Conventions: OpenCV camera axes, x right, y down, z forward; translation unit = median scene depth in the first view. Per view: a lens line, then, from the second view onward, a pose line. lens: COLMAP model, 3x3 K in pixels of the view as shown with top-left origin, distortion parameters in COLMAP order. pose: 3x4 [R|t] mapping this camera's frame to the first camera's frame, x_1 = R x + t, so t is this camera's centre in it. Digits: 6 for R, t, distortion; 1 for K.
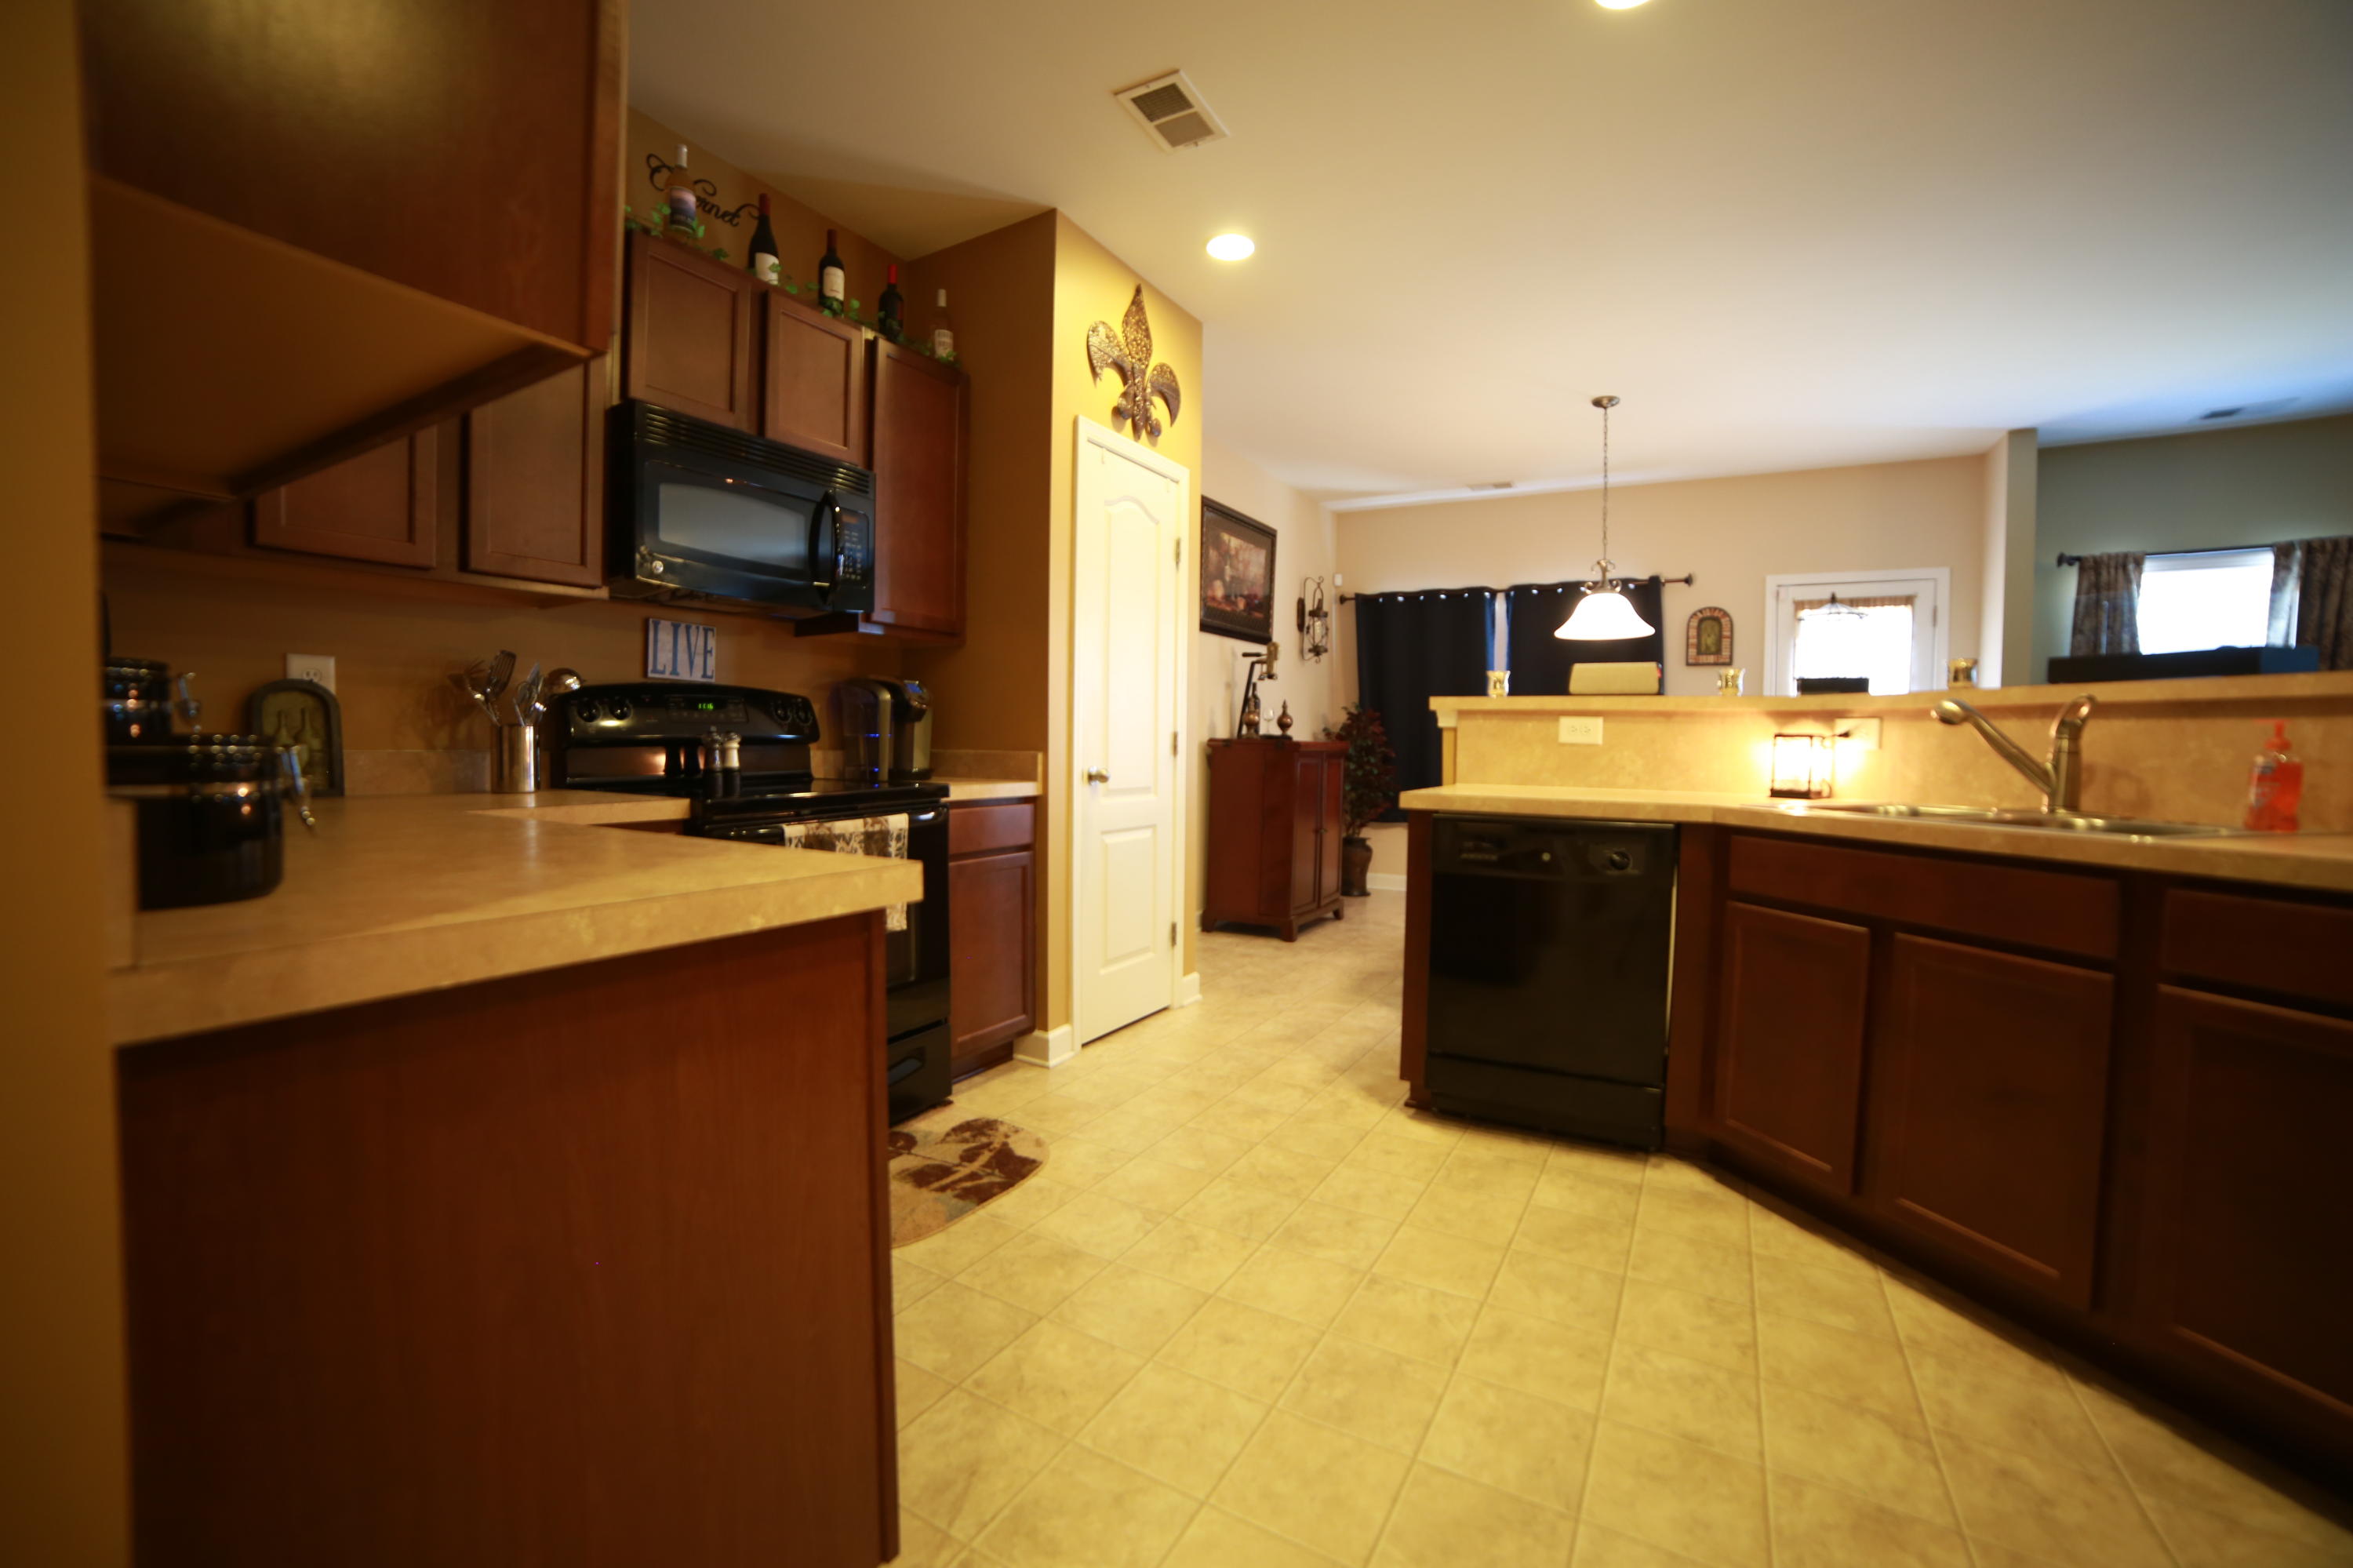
lens RADIAL K [[952.0, 0, 1161.8], [0, 952.0, 776.9], [0, 0, 1]] dist [-0.080439, 0.022206]
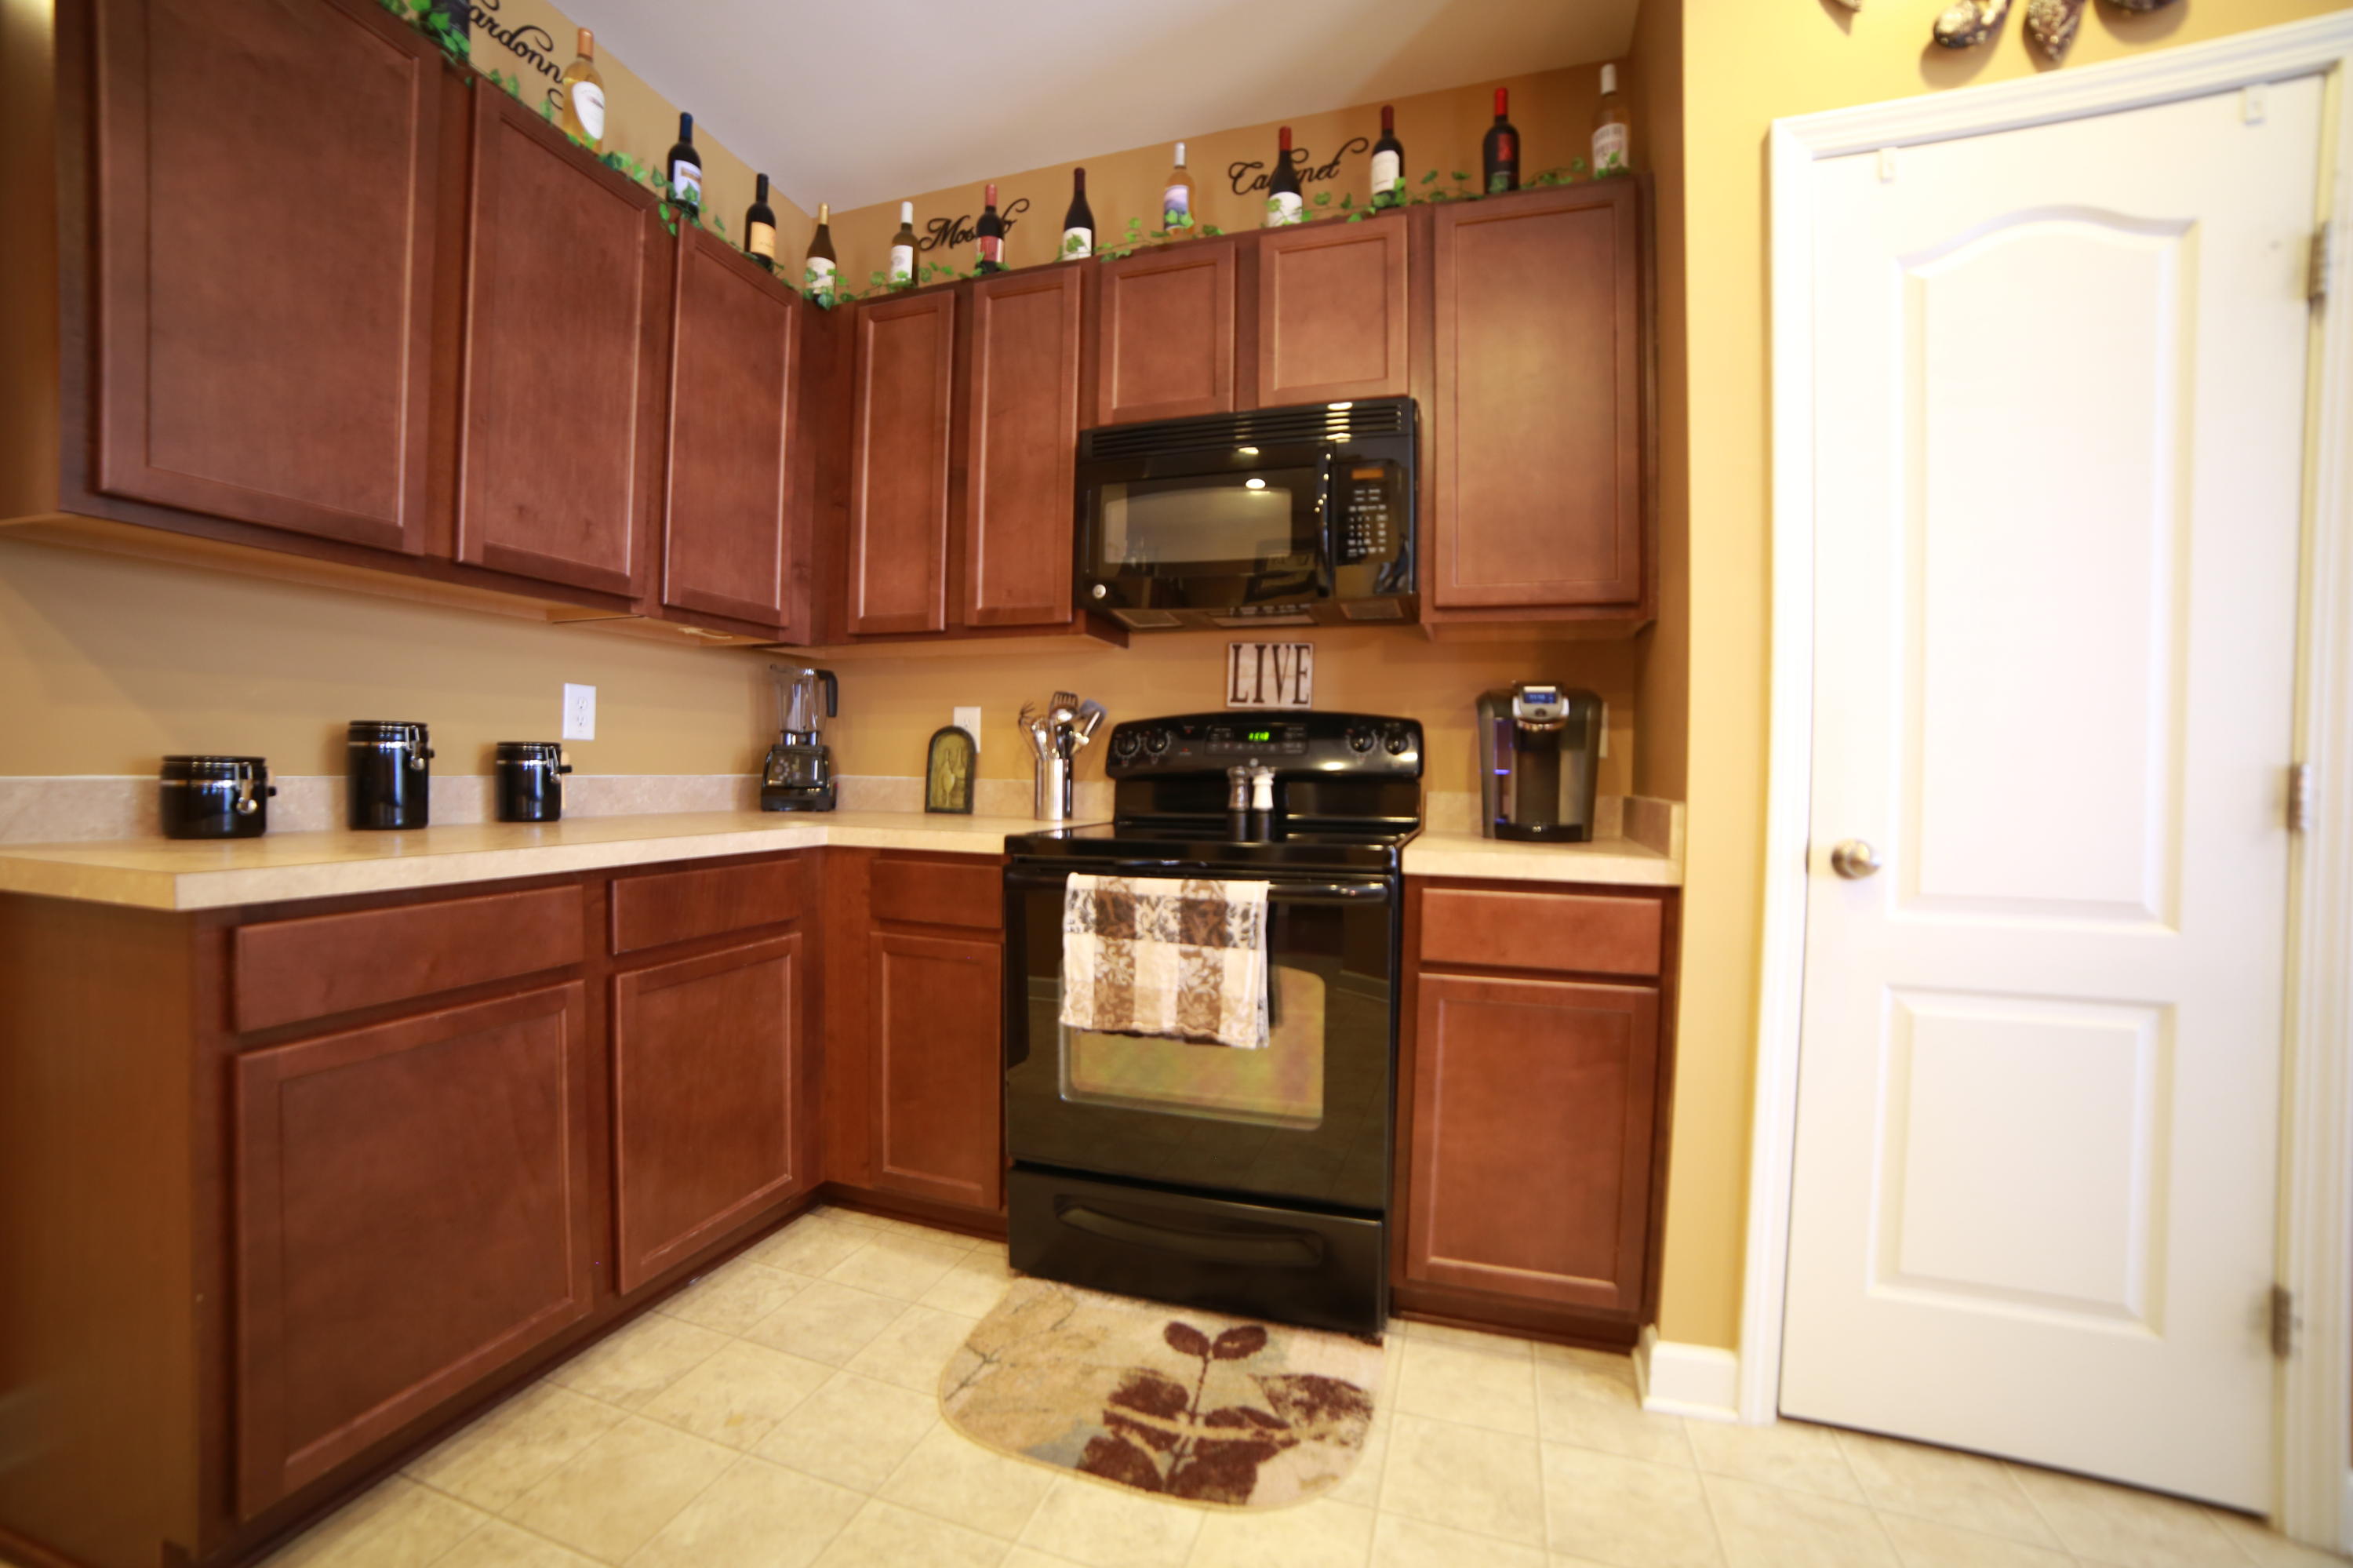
lens RADIAL K [[952.0, 0, 1167.1], [0, 952.0, 783.3], [0, 0, 1]] dist [-0.080439, 0.022206]
pose [[0.213594, 0.010894, -0.976862, 0.356610], [-0.050167, 0.998741, 0.000169, -0.026929], [0.975634, 0.048970, 0.213872, 0.712643]]
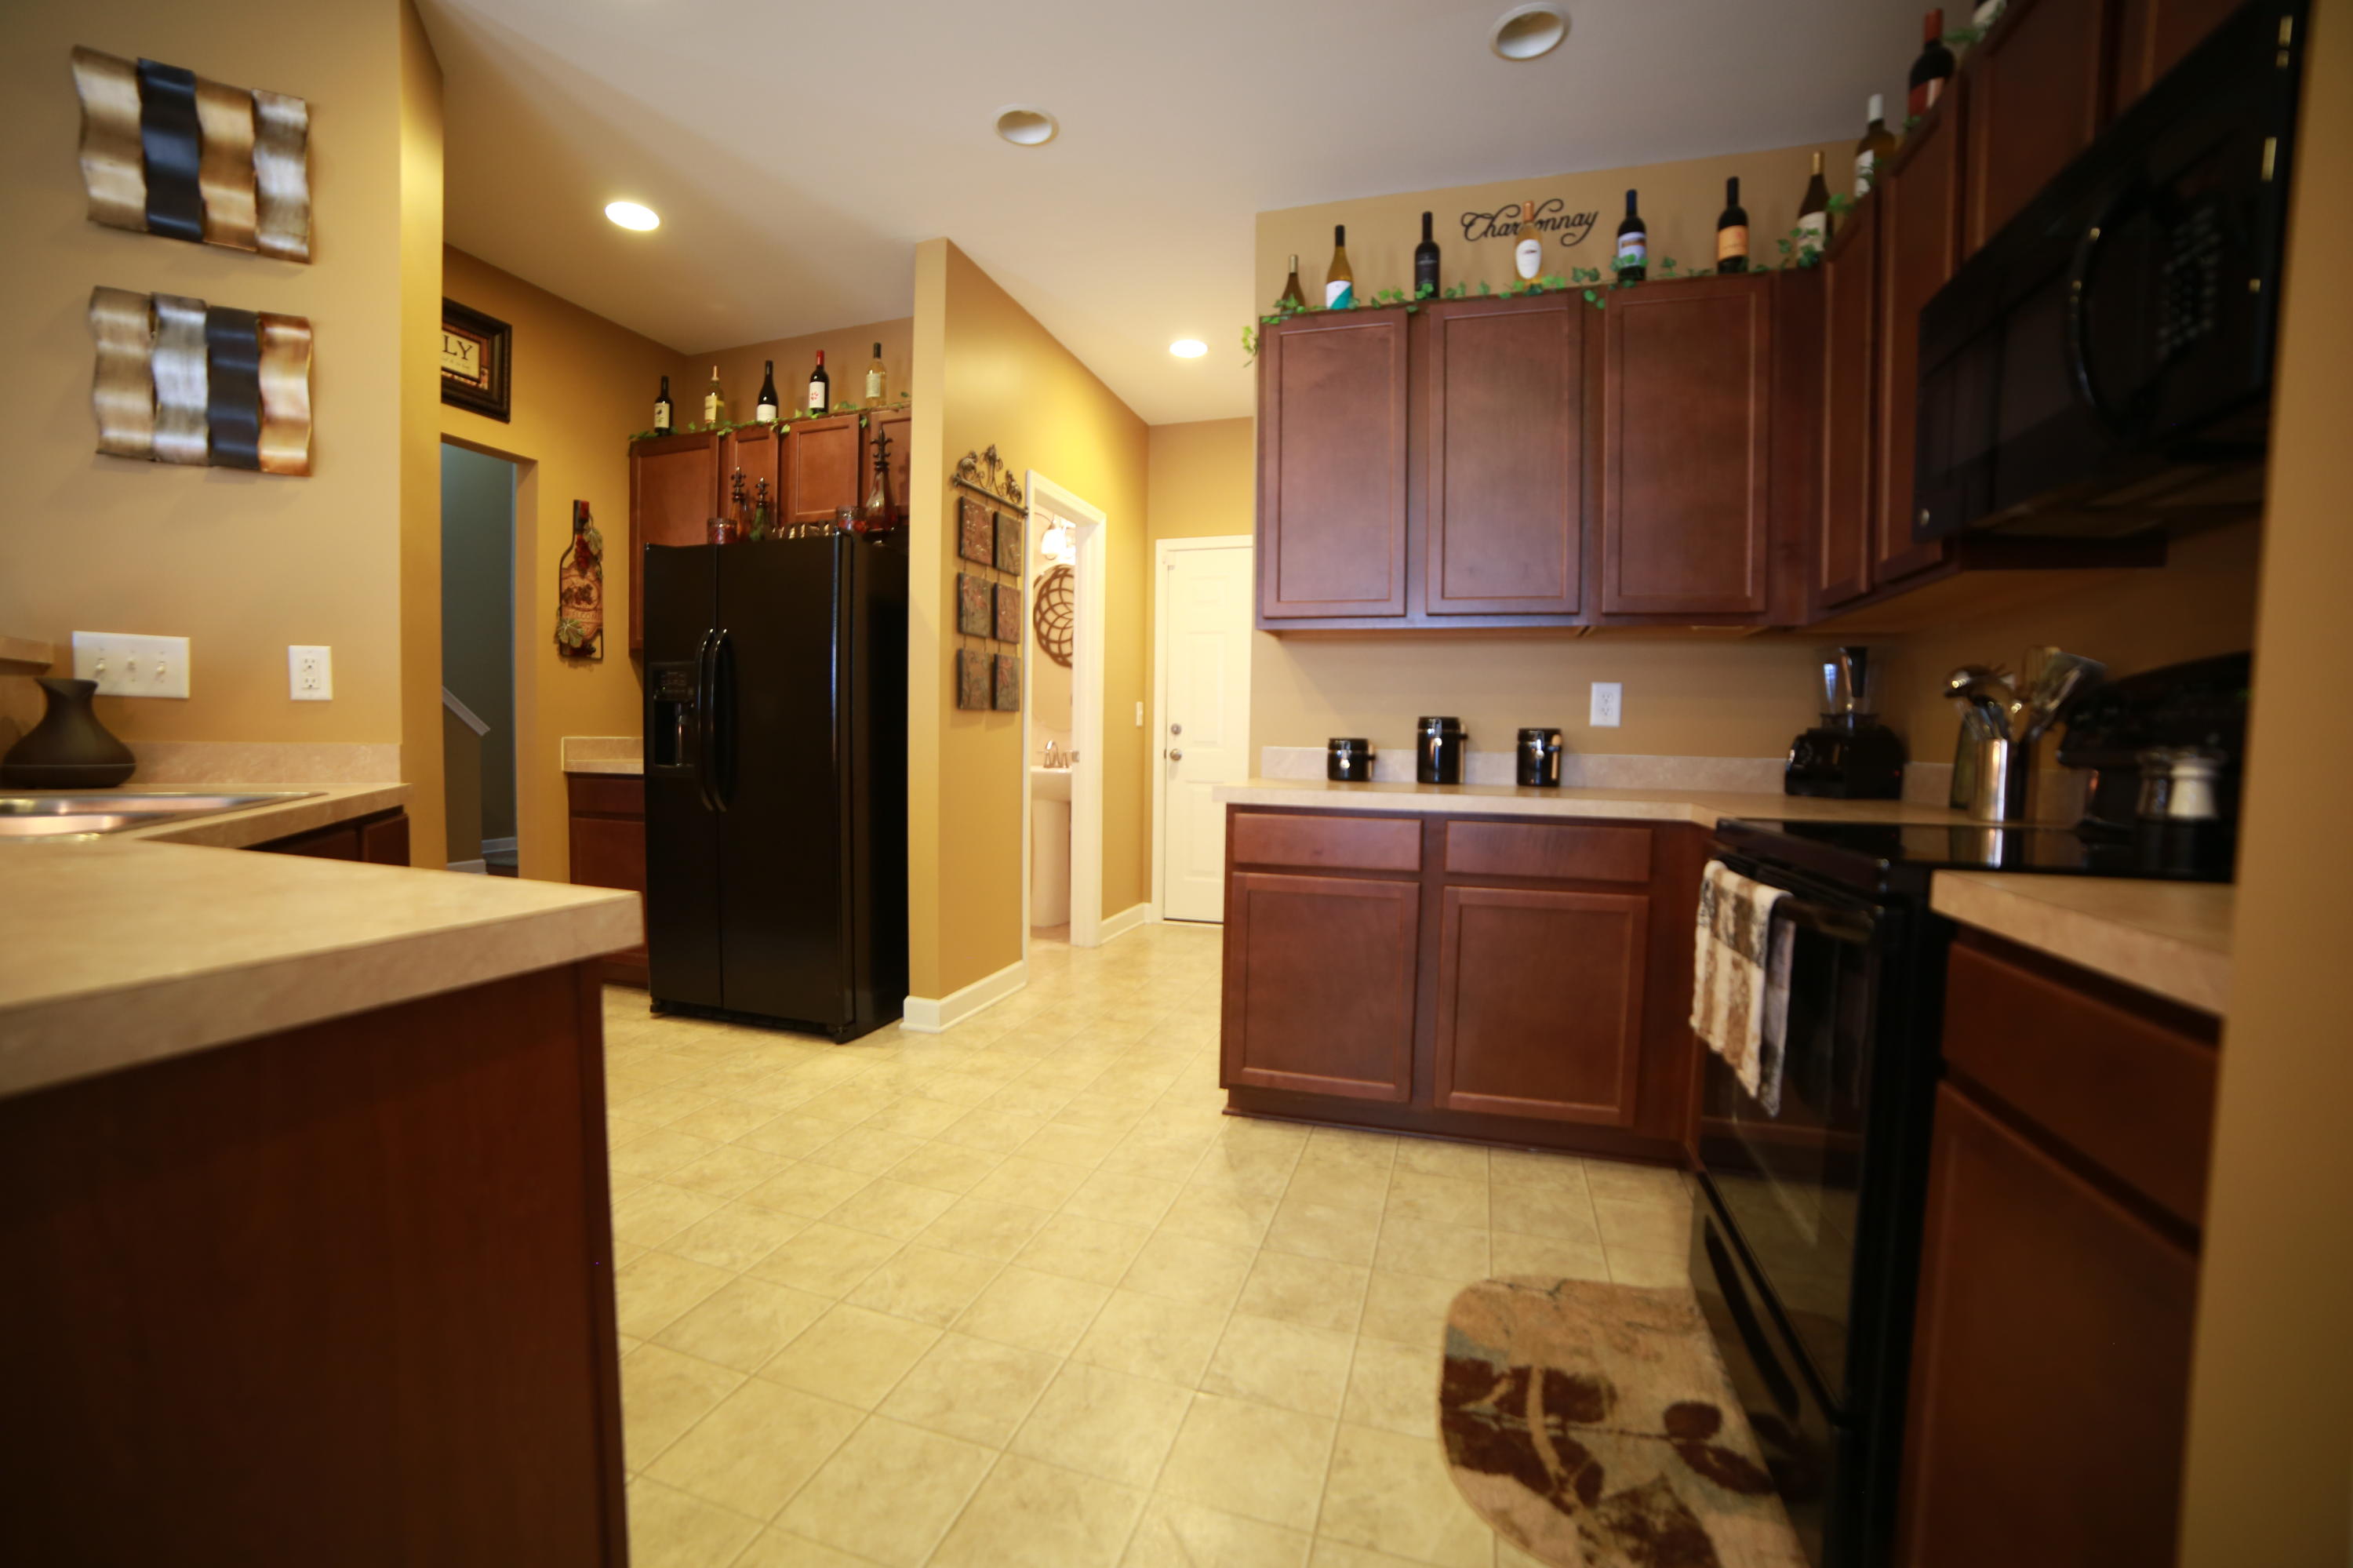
lens RADIAL K [[962.0, 0, 1161.6], [0, 962.0, 781.1], [0, 0, 1]] dist [-0.058508, 0.001721]
pose [[-0.975483, -0.017848, -0.219351, 0.160151], [-0.036040, 0.996206, 0.079218, -0.044908], [0.217104, 0.085182, -0.972425, 1.303997]]
